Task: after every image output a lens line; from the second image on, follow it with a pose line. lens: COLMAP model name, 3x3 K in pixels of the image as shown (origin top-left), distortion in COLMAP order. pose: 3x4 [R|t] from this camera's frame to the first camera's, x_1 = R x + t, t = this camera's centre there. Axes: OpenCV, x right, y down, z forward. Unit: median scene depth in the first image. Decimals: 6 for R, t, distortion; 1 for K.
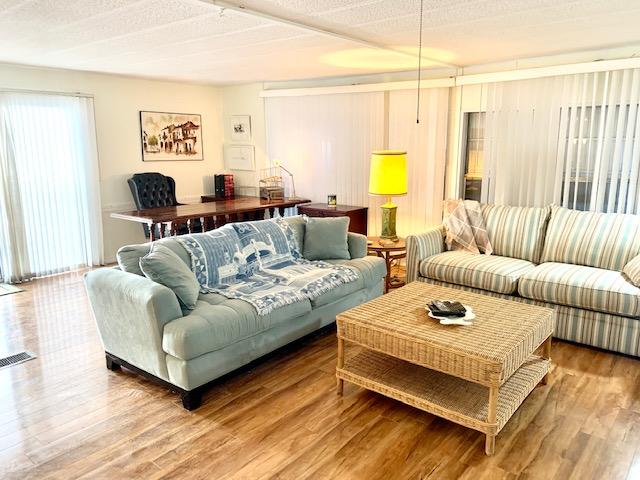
lens RADIAL K [[492.7, 0, 321.7], [0, 492.7, 235.5], [0, 0, 1]] dist [0.051982, -0.080704]
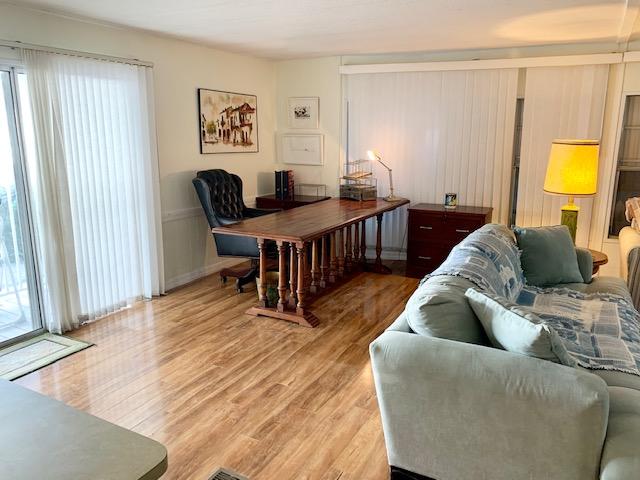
lens RADIAL K [[492.7, 0, 321.7], [0, 492.7, 235.5], [0, 0, 1]] dist [0.051982, -0.080704]
pose [[0.982320, -0.035255, 0.183861, -0.315933], [0.031551, 0.999237, 0.023029, -0.035862], [-0.184532, -0.016821, 0.982683, 0.208632]]
